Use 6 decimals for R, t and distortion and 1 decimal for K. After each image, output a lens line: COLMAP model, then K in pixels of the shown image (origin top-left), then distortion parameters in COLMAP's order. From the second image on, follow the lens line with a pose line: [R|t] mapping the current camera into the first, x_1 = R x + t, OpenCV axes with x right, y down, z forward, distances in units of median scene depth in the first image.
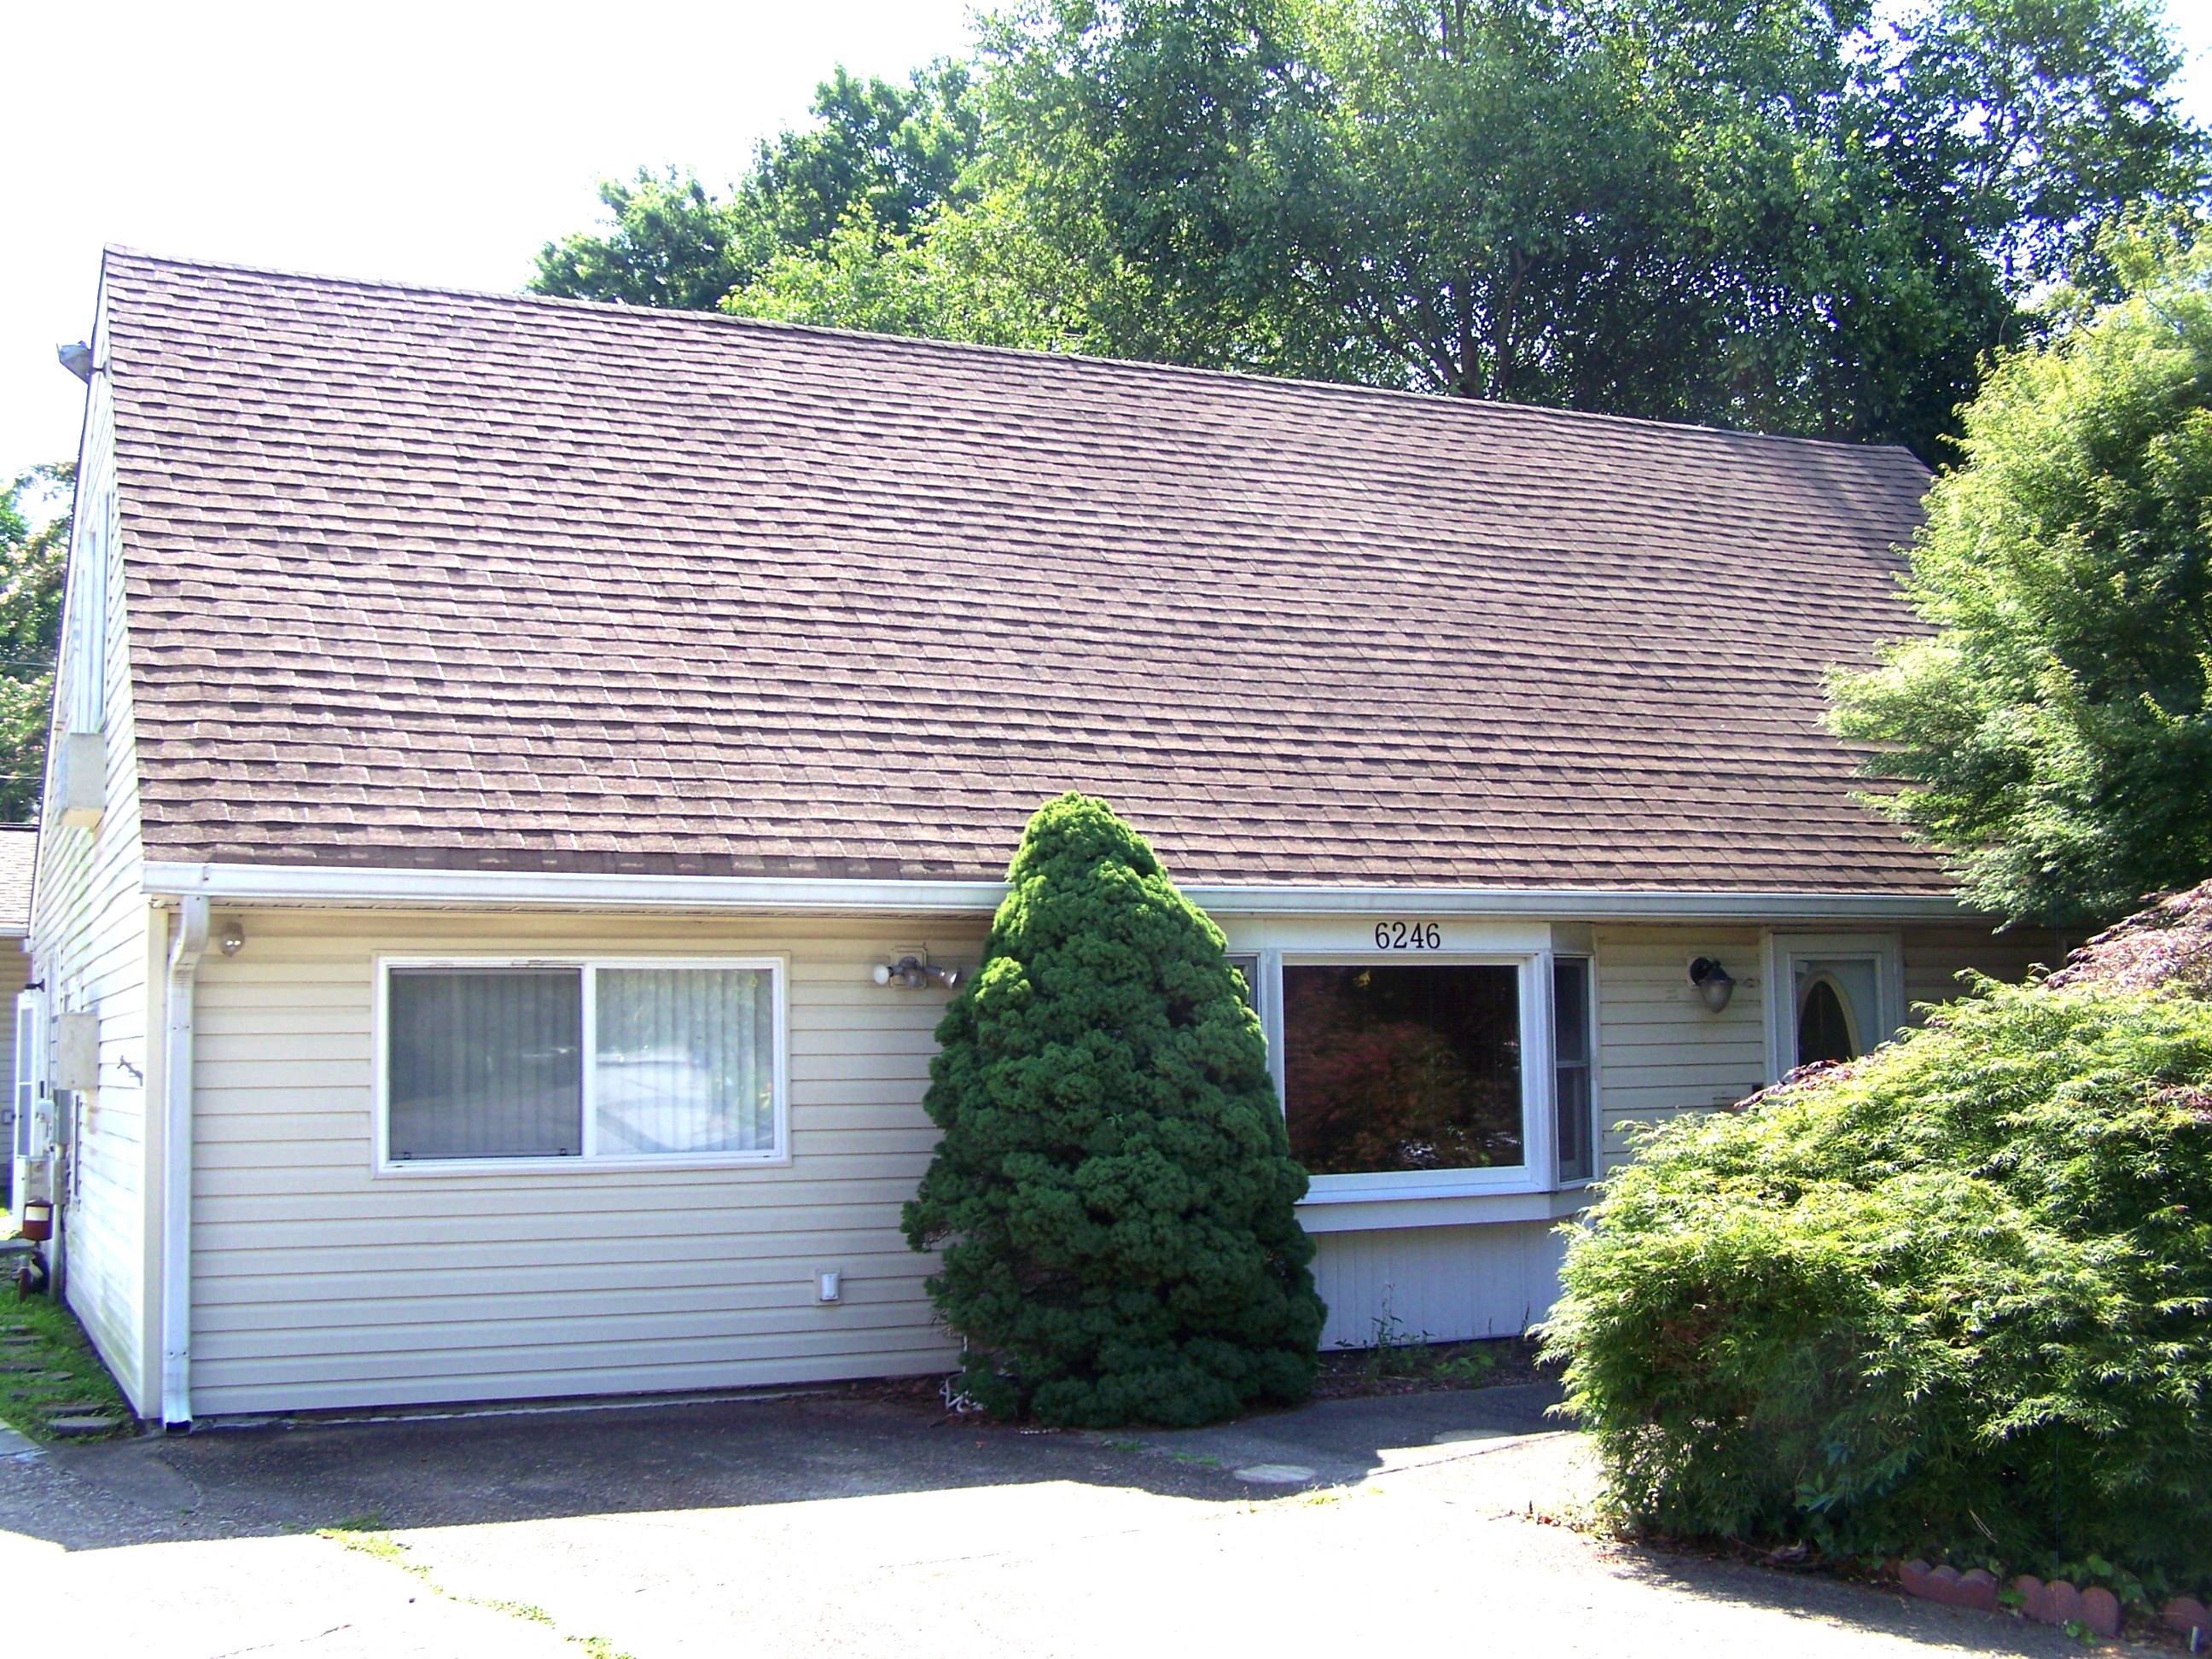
lens RADIAL K [[2563.4, 0, 1028.2], [0, 2563.4, 822.1], [0, 0, 1]] dist [-0.096439, 0.000000]
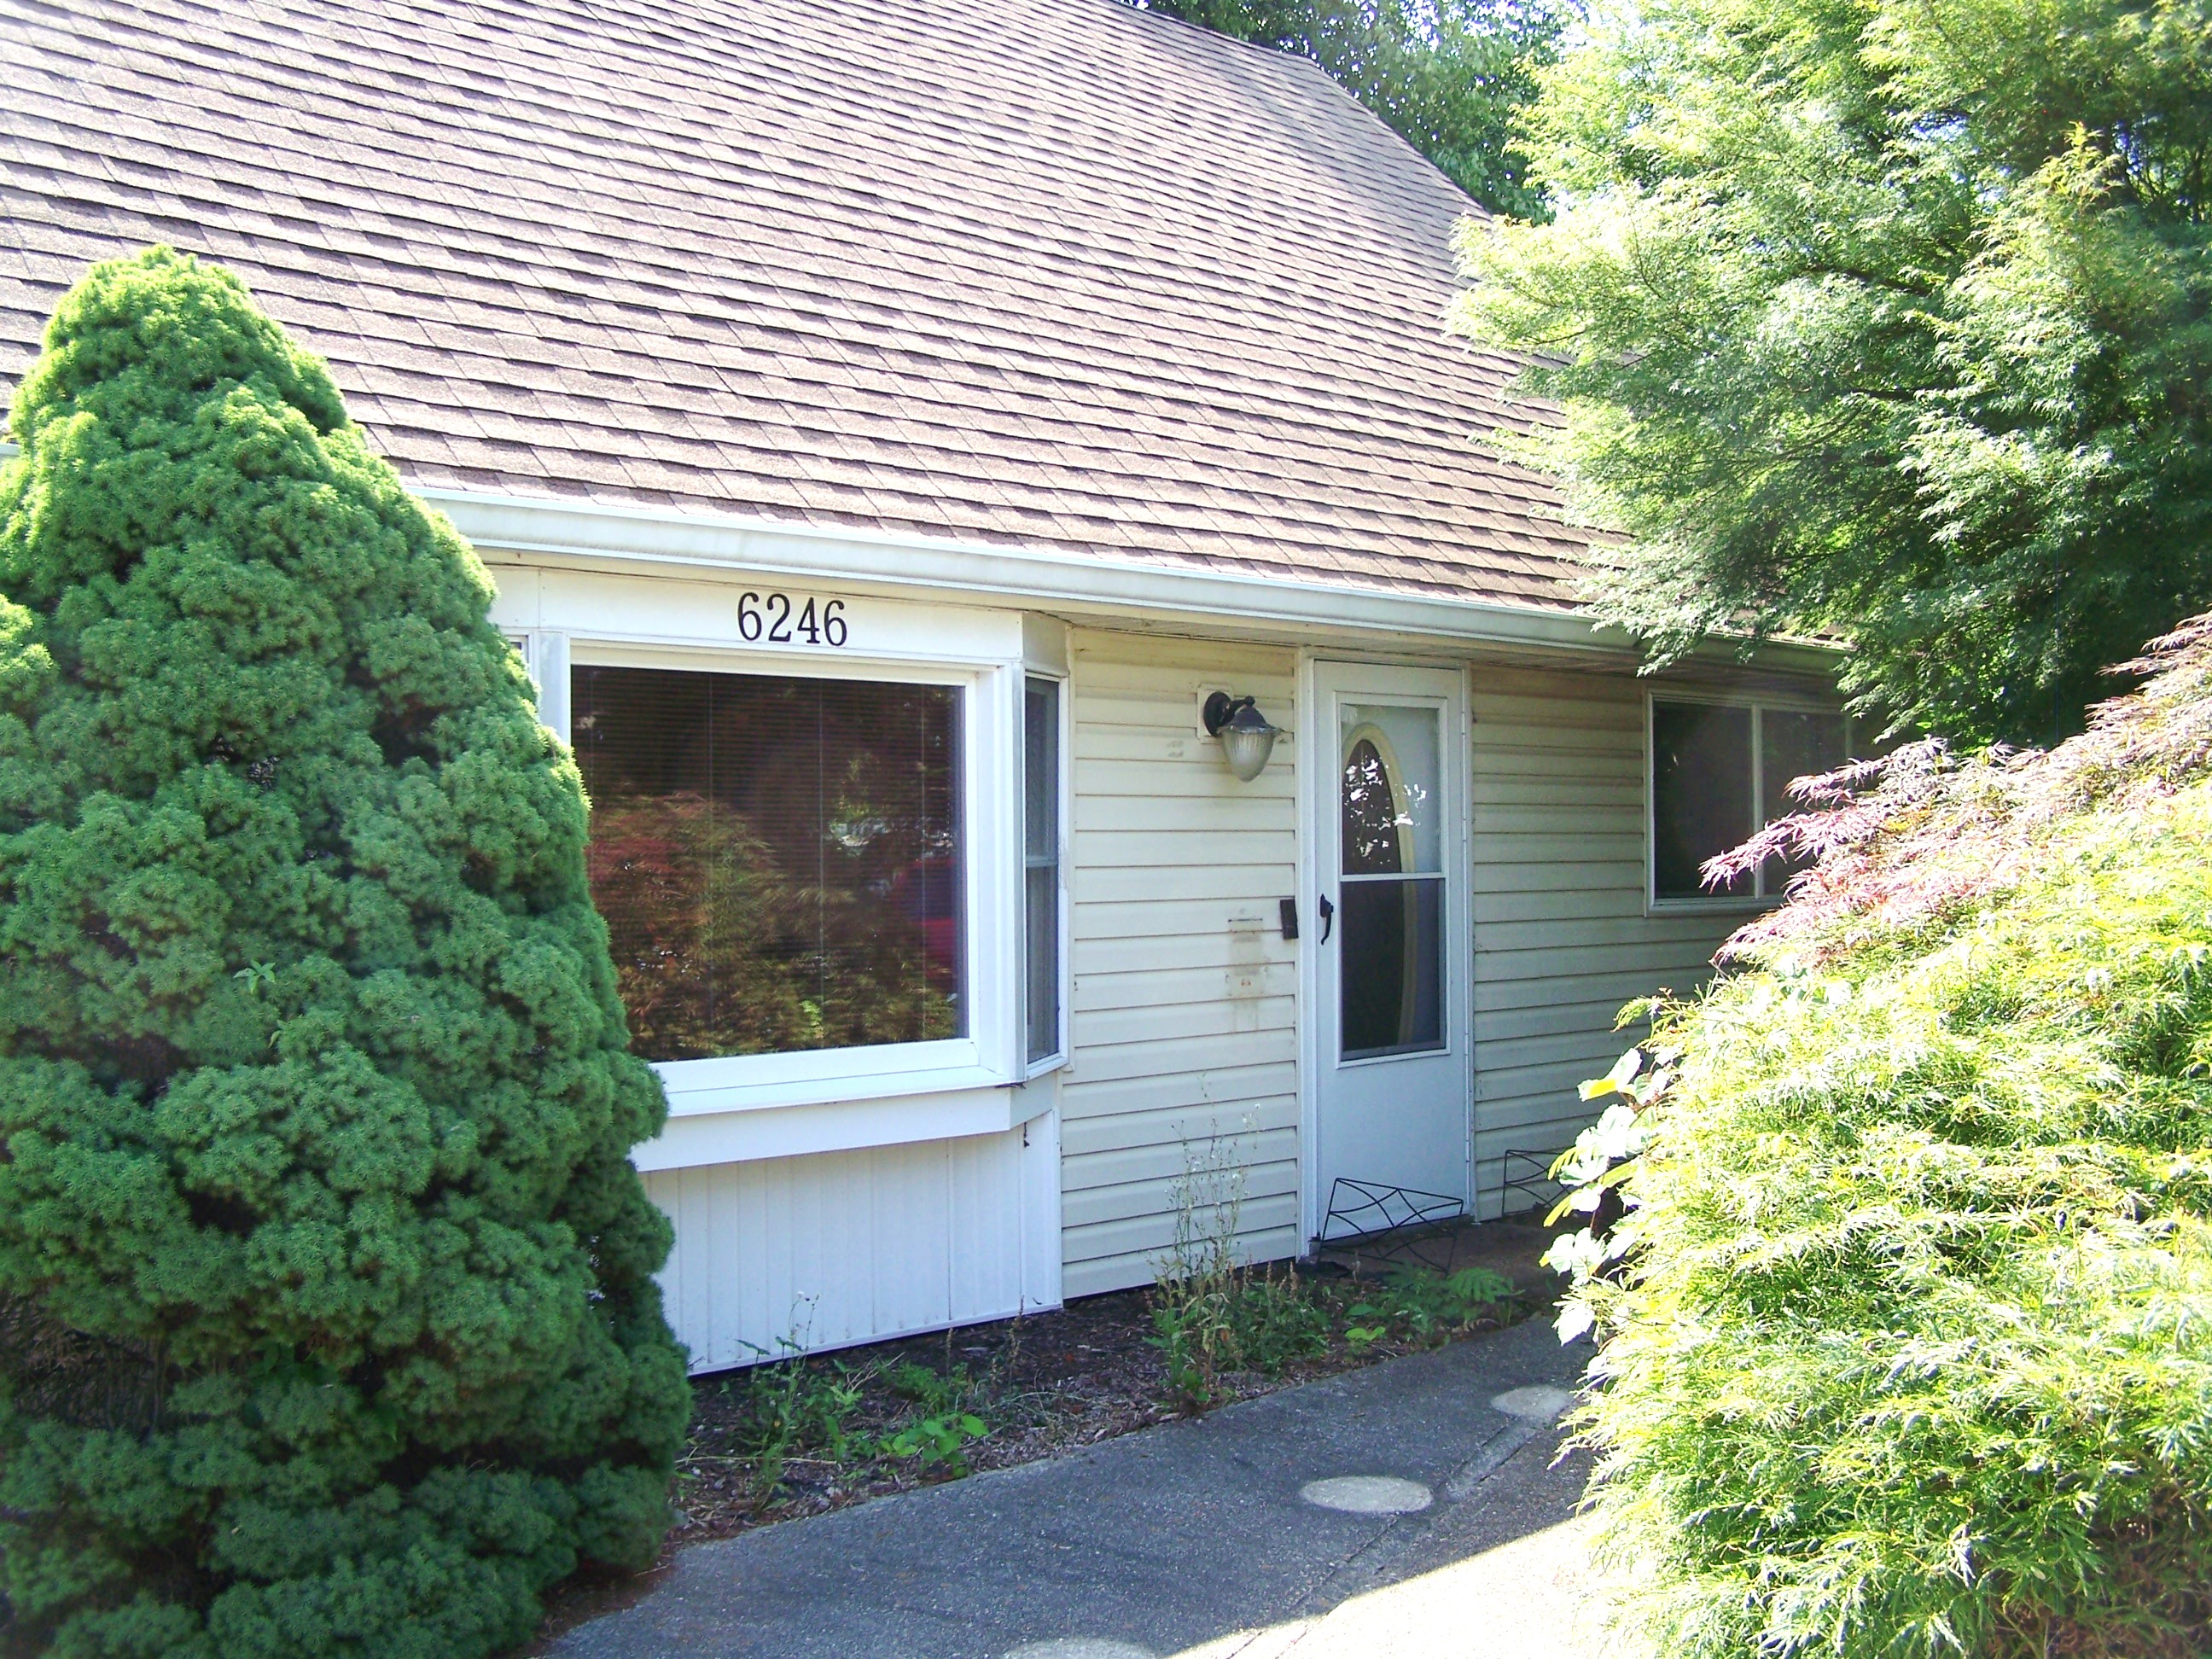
lens RADIAL K [[2563.4, 0, 1033.6], [0, 2563.4, 810.7], [0, 0, 1]] dist [-0.096439, 0.000000]
pose [[0.934064, 0.015571, 0.356767, 0.003699], [-0.041336, 0.997048, 0.064708, 0.051435], [-0.354706, -0.075189, 0.931950, 0.513487]]
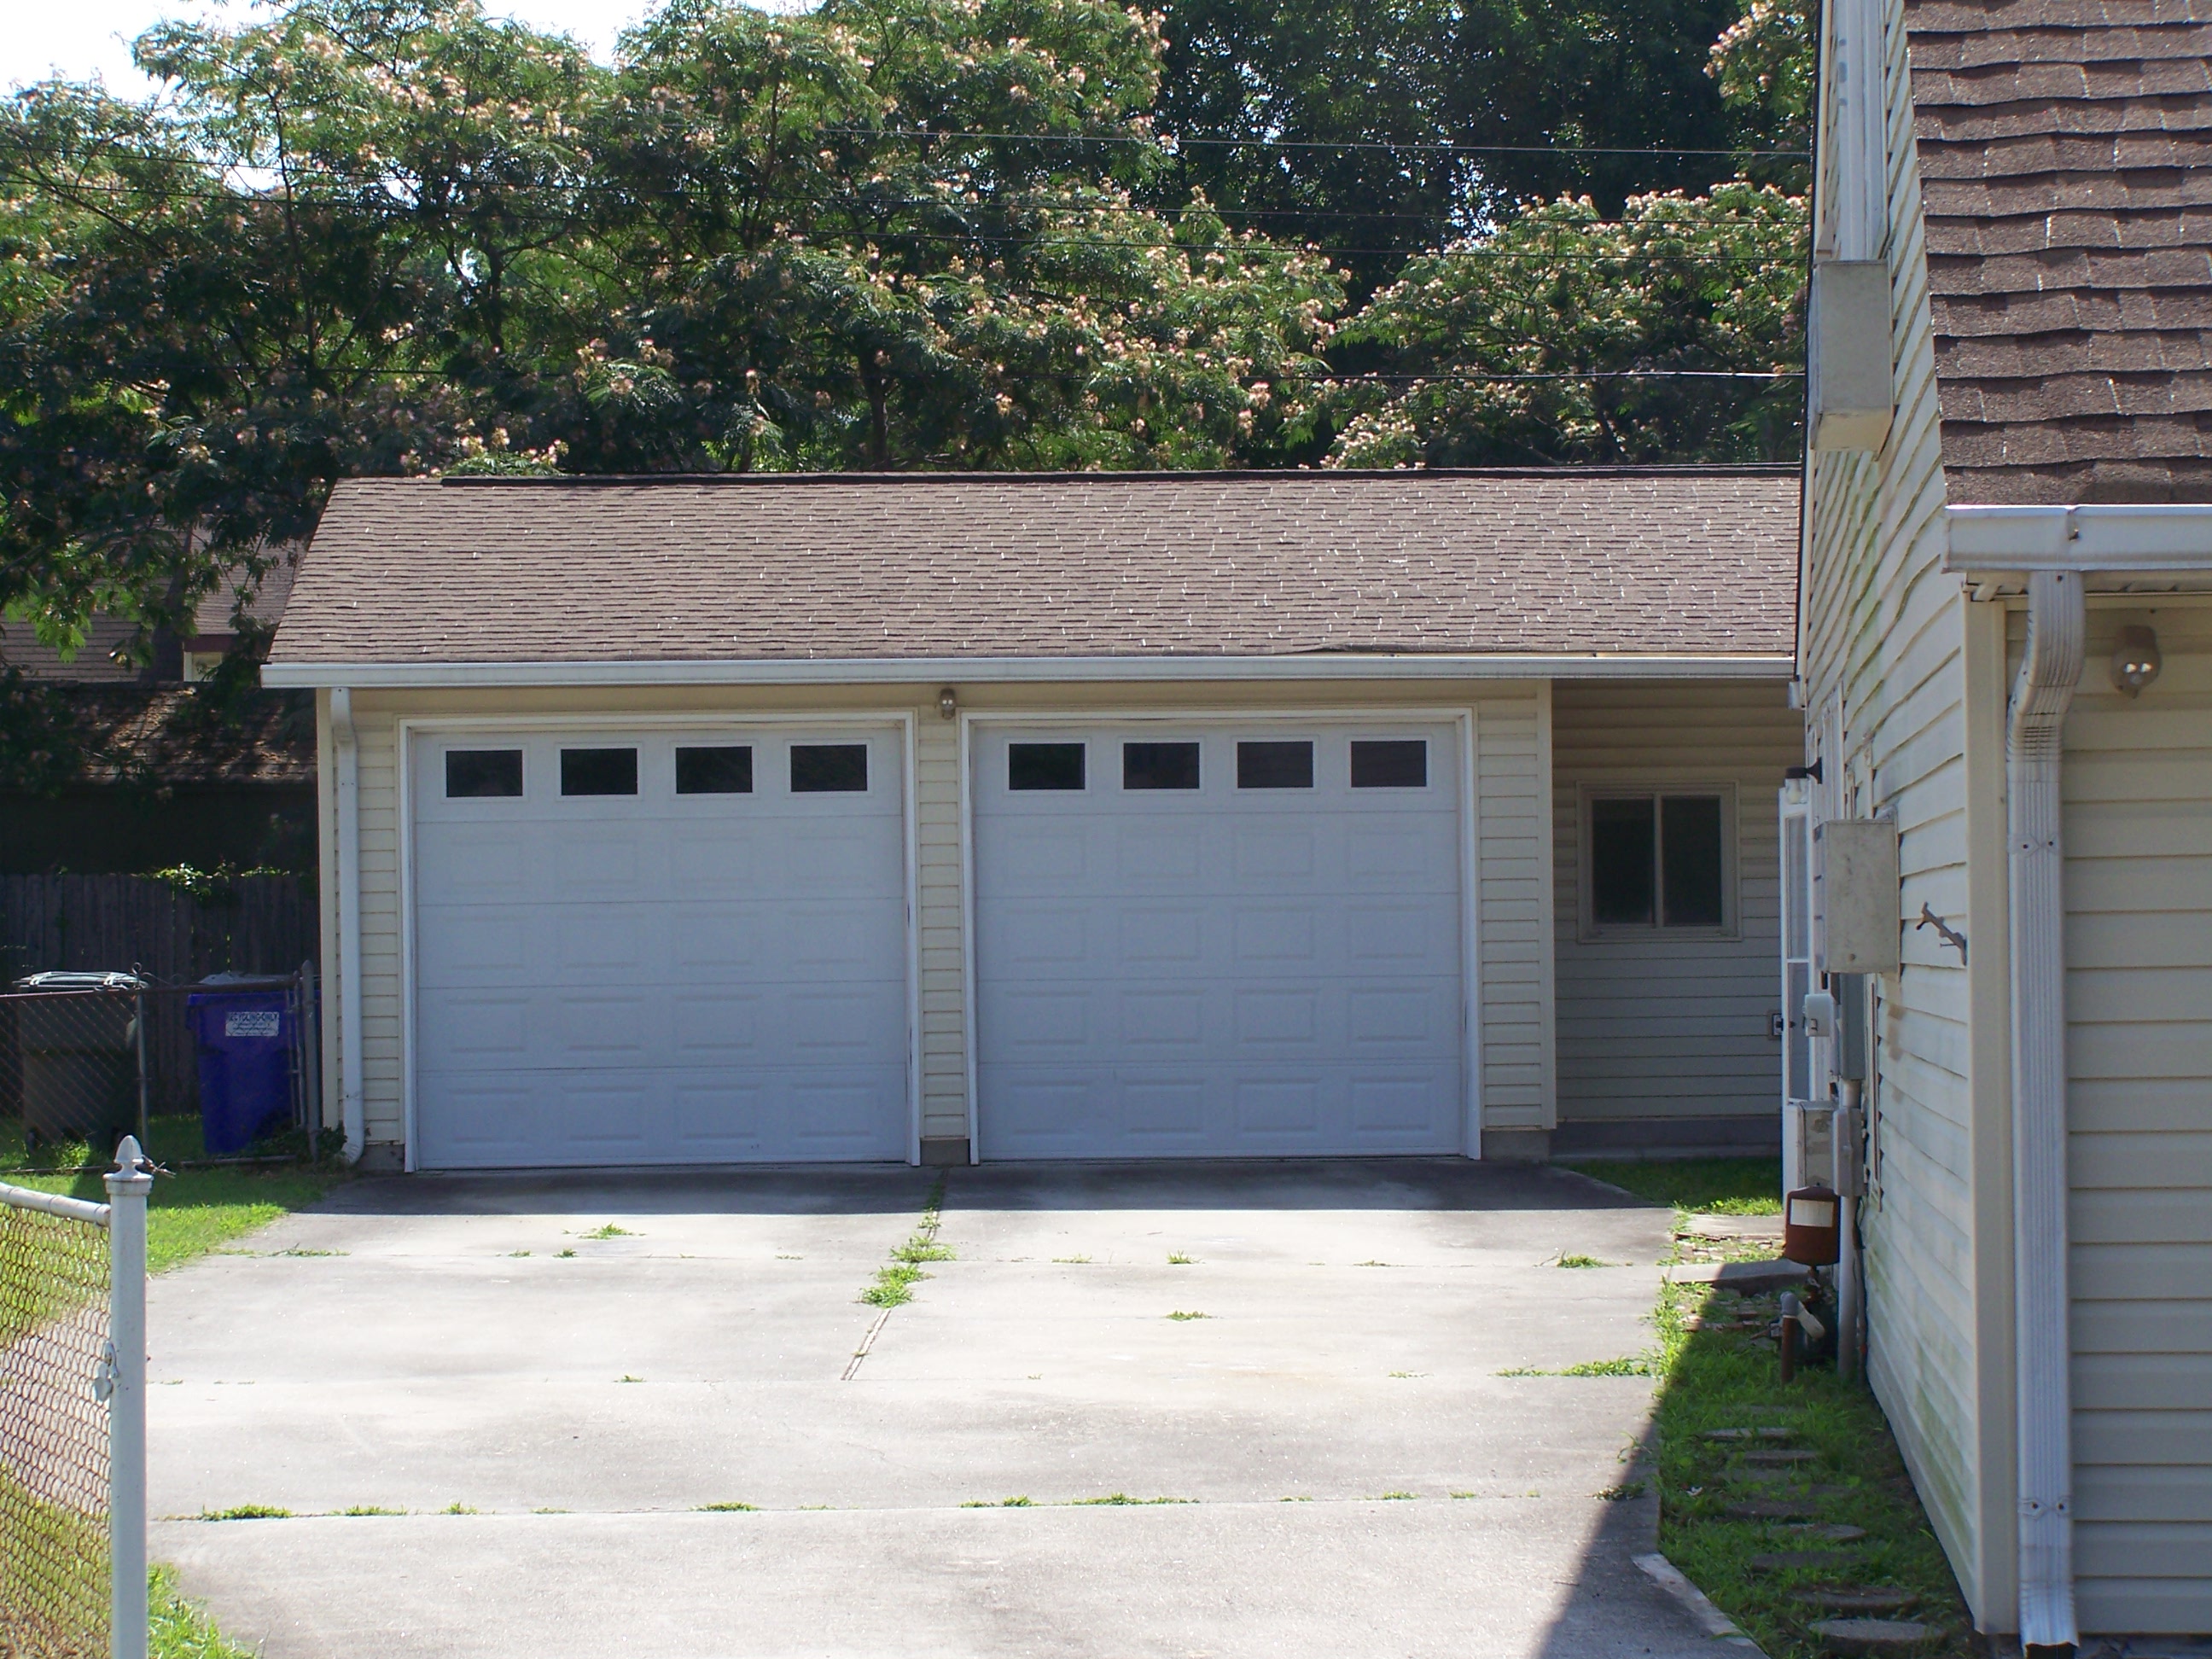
lens RADIAL K [[5098.2, 0, 1104.1], [0, 5098.2, 799.0], [0, 0, 1]] dist [-0.007518, 0.000000]
pose [[0.868115, -0.012925, -0.496195, -0.002161], [0.047678, 0.997210, 0.057439, 0.006747], [0.494068, -0.073521, 0.866309, 0.053405]]
